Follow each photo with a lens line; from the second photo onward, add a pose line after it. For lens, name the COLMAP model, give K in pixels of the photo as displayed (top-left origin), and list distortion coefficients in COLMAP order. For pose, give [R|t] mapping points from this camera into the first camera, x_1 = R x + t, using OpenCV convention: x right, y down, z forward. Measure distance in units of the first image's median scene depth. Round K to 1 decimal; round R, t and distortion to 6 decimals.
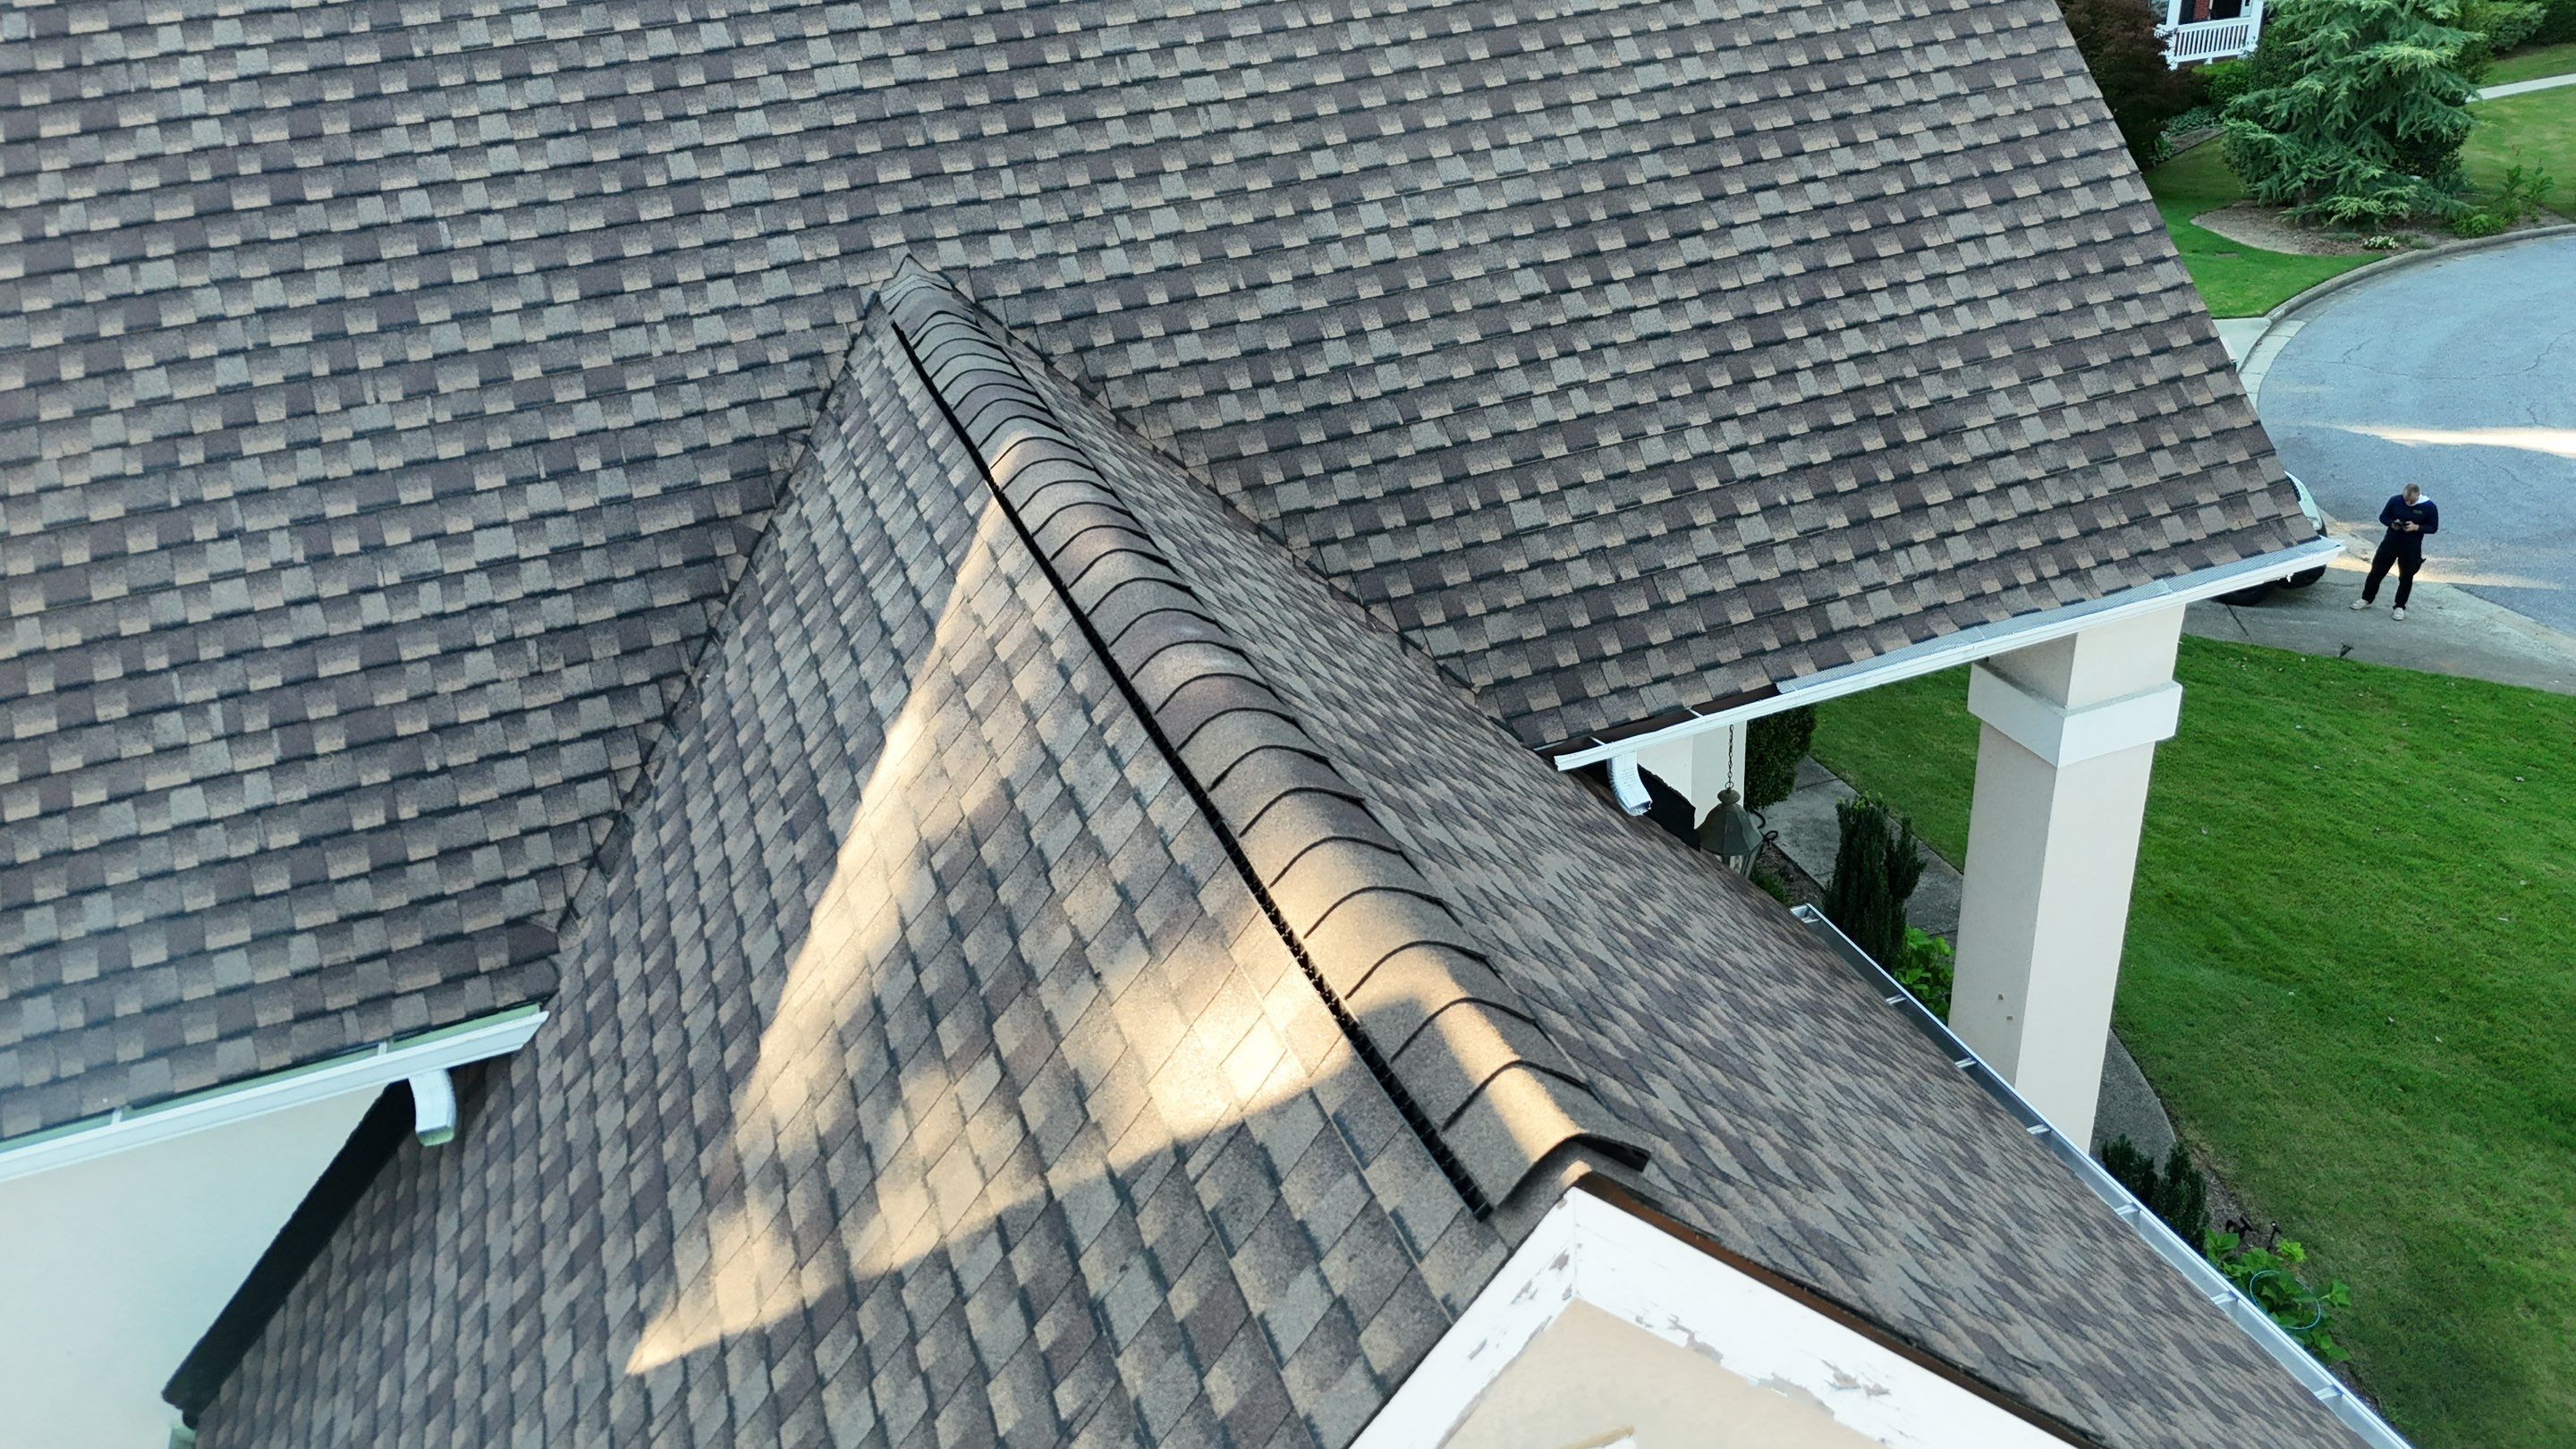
lens RADIAL K [[1910.9, 0, 1328.6], [0, 1910.9, 722.2], [0, 0, 1]] dist [0.044254, -0.035366]
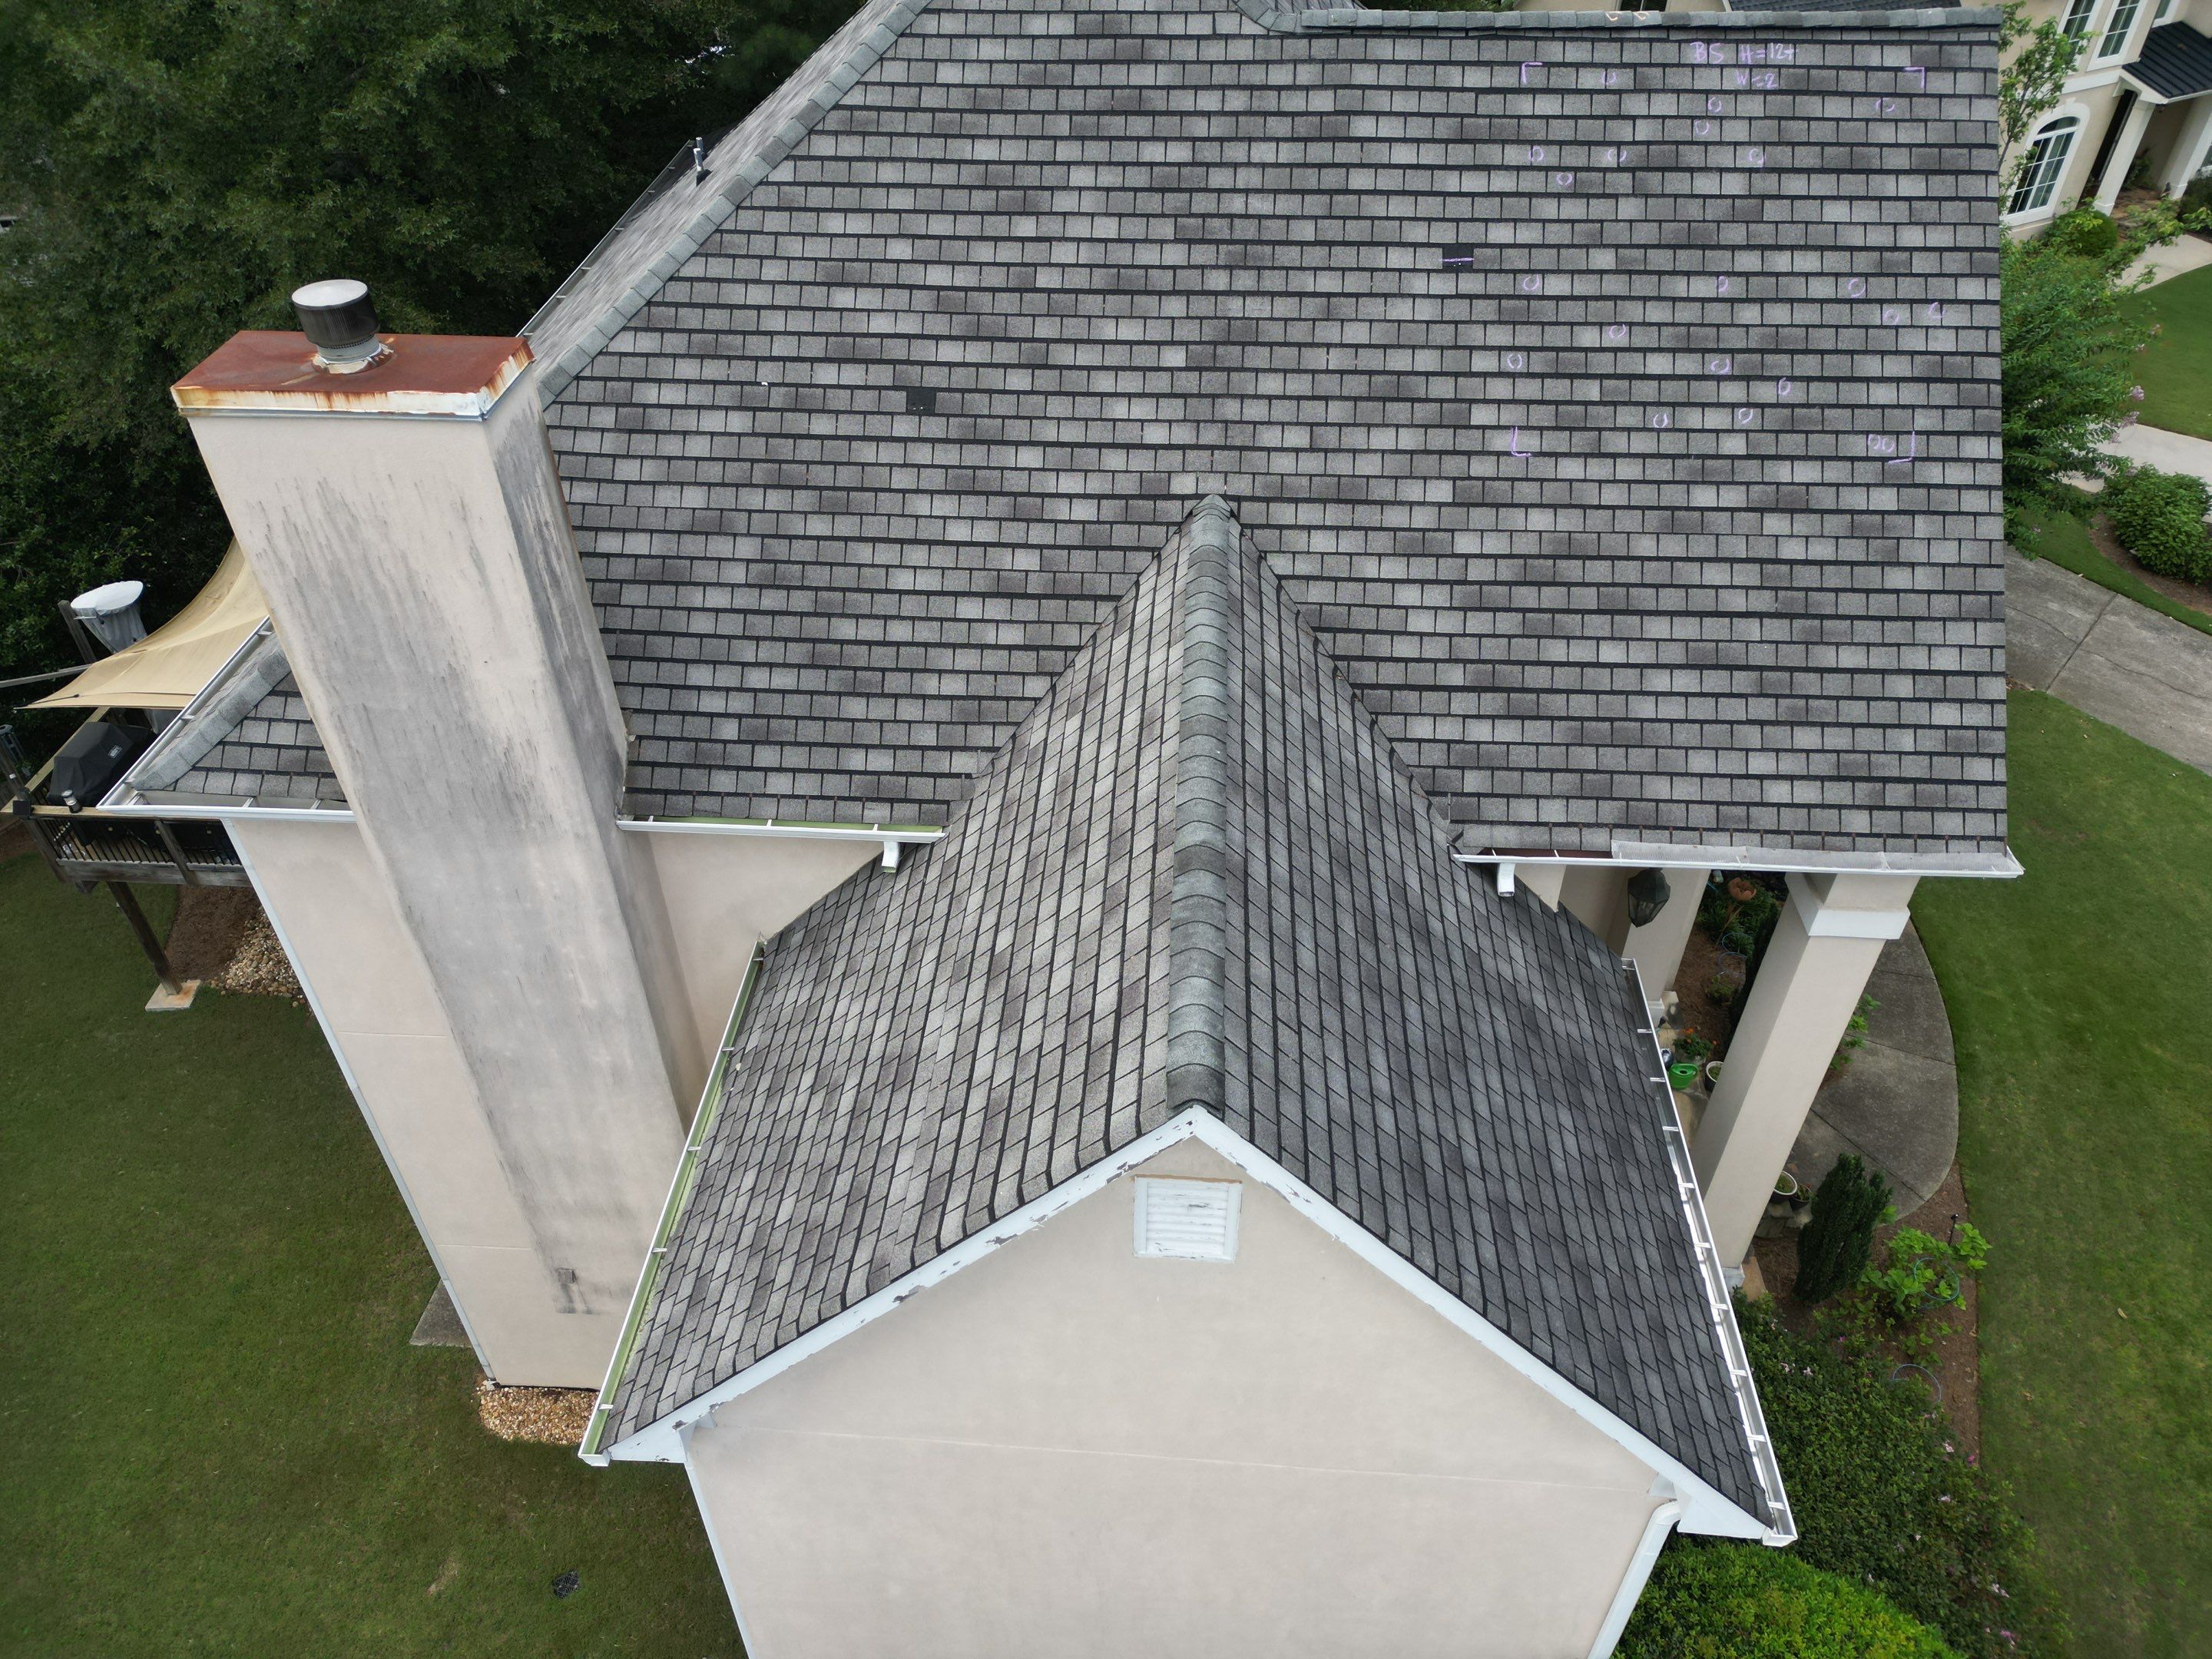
lens RADIAL K [[1578.5, 0, 1099.1], [0, 1578.5, 835.3], [0, 0, 1]] dist [0.002430, 0.005260]
pose [[0.909182, 0.319579, -0.266939, 0.196217], [-0.252896, 0.933083, 0.255734, -0.295491], [0.330804, -0.165001, 0.929163, -0.512144]]
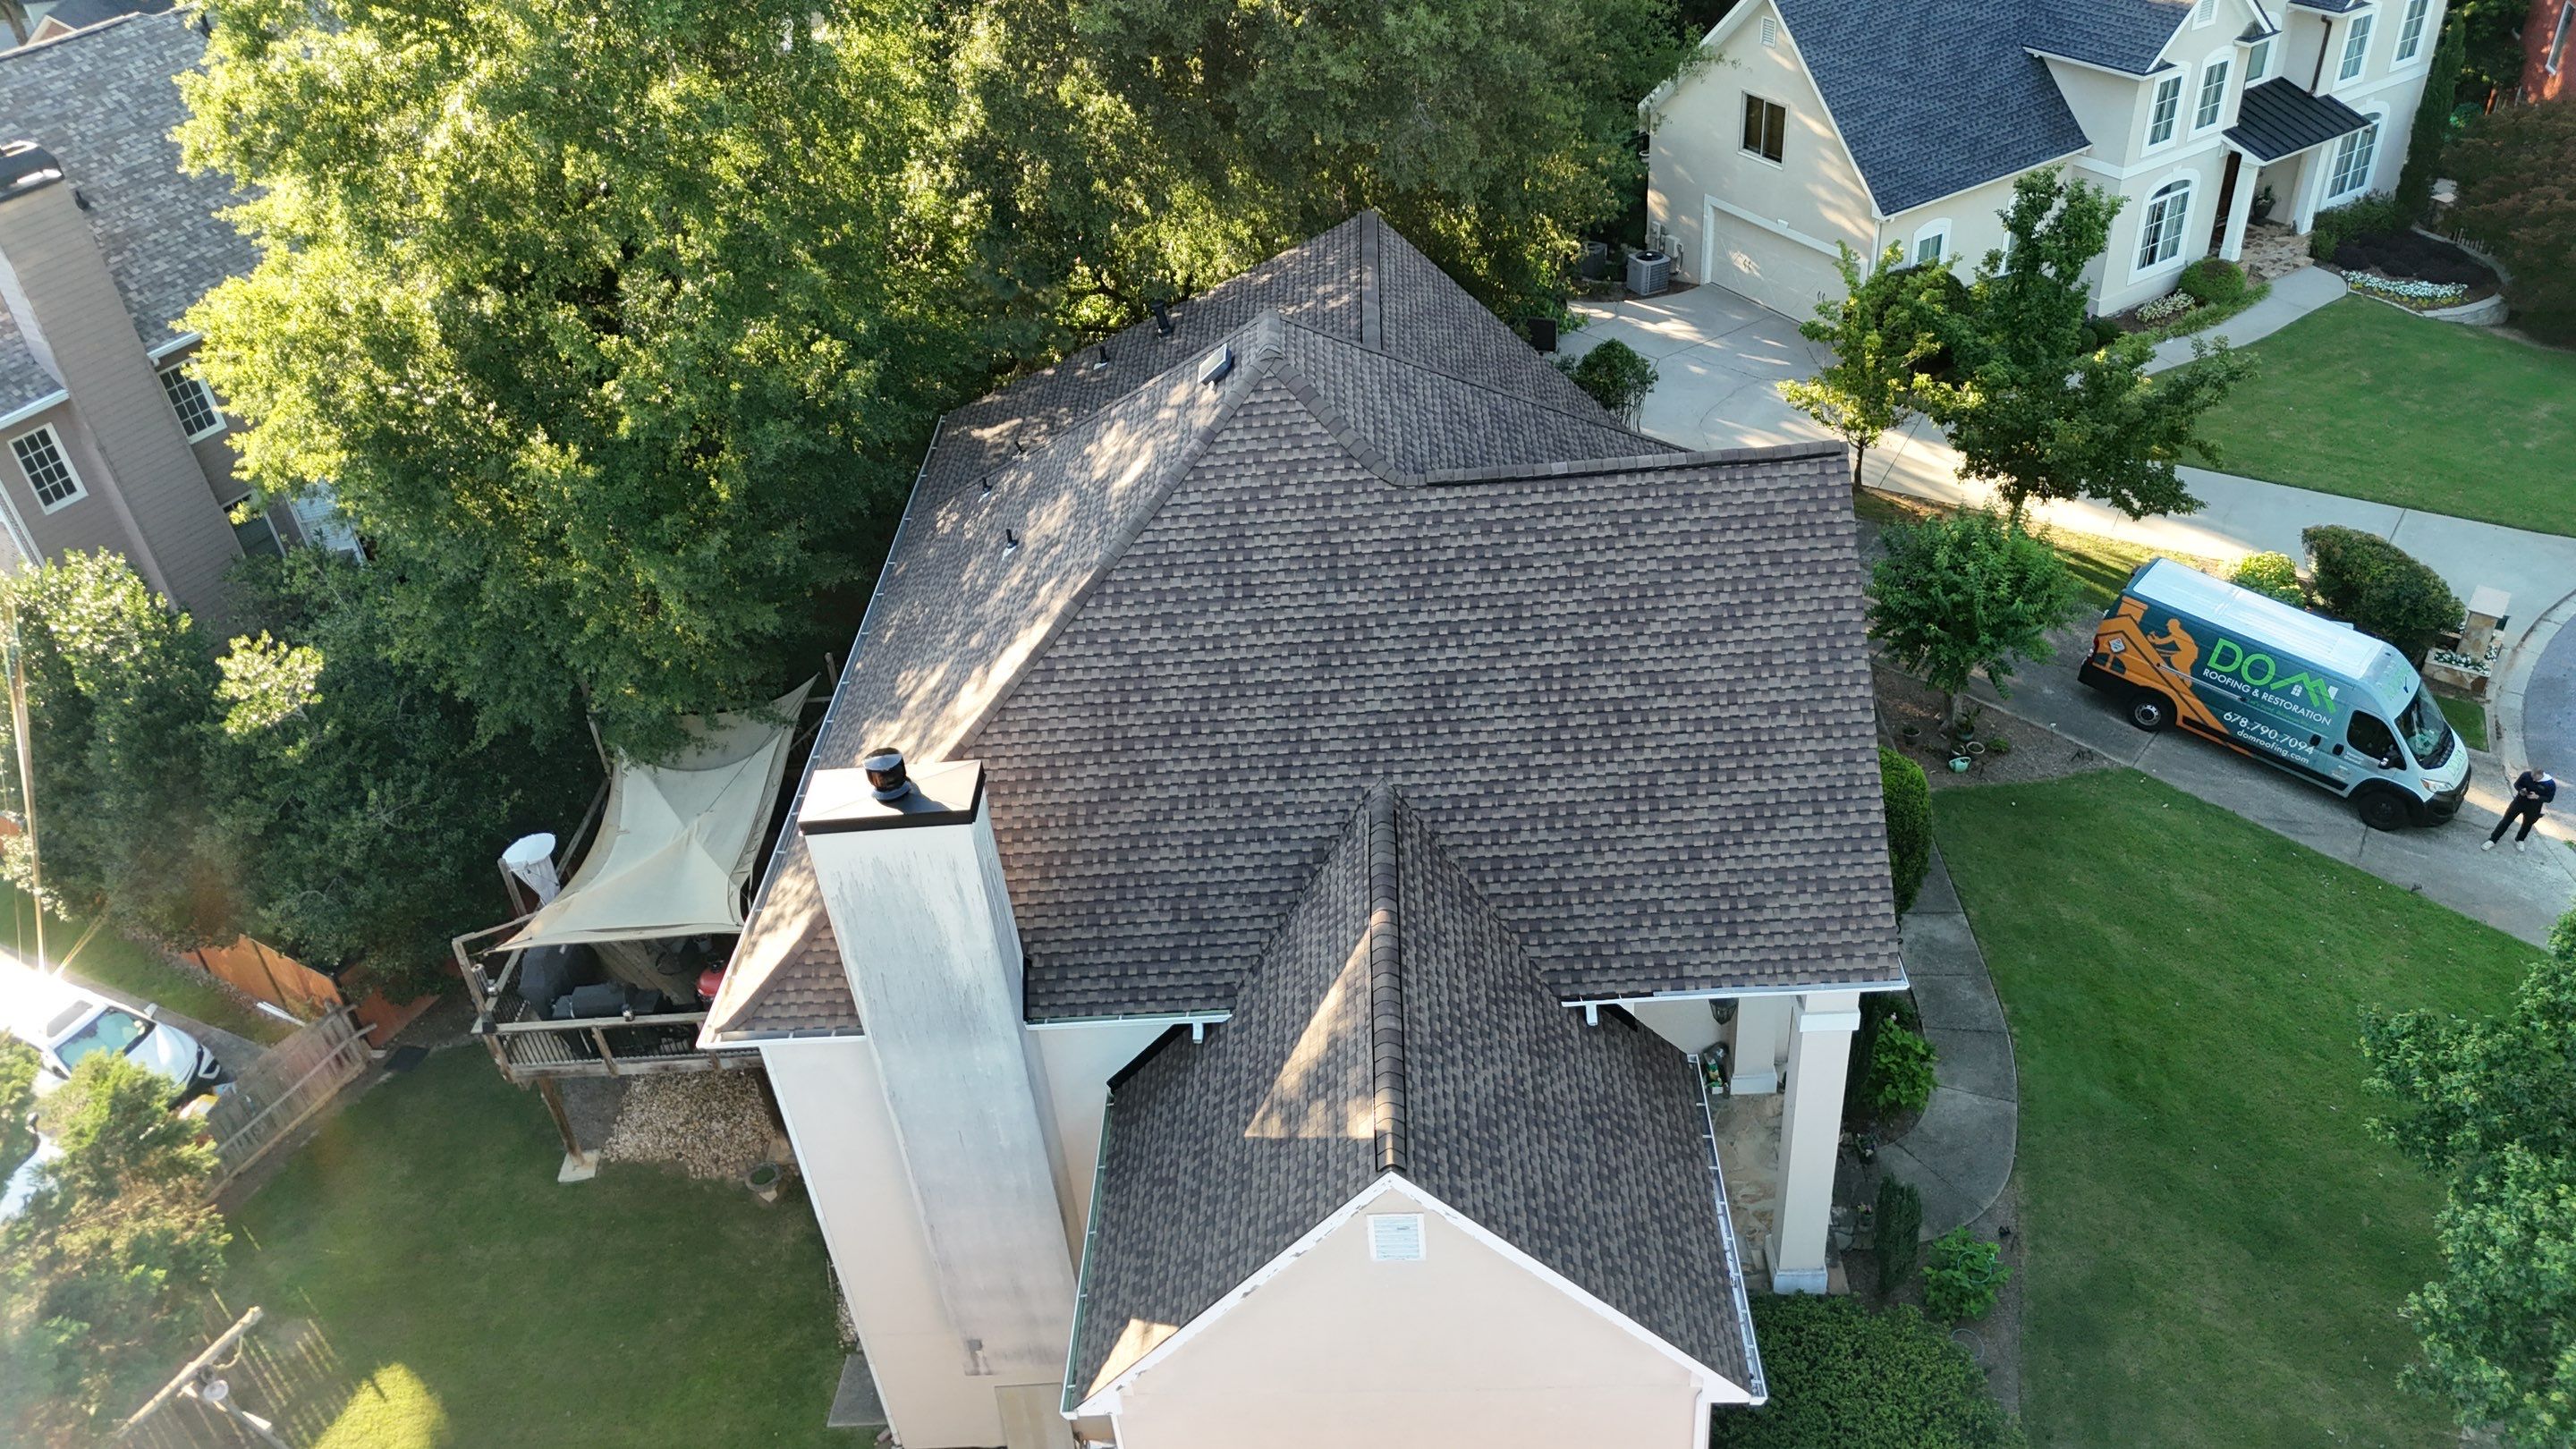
lens RADIAL K [[1910.9, 0, 1287.1], [0, 1910.9, 717.9], [0, 0, 1]] dist [0.044254, -0.035366]
pose [[0.928129, 0.215020, -0.303880, 0.515910], [-0.167351, 0.970179, 0.175348, -0.829311], [0.332521, -0.111891, 0.936435, -1.783595]]
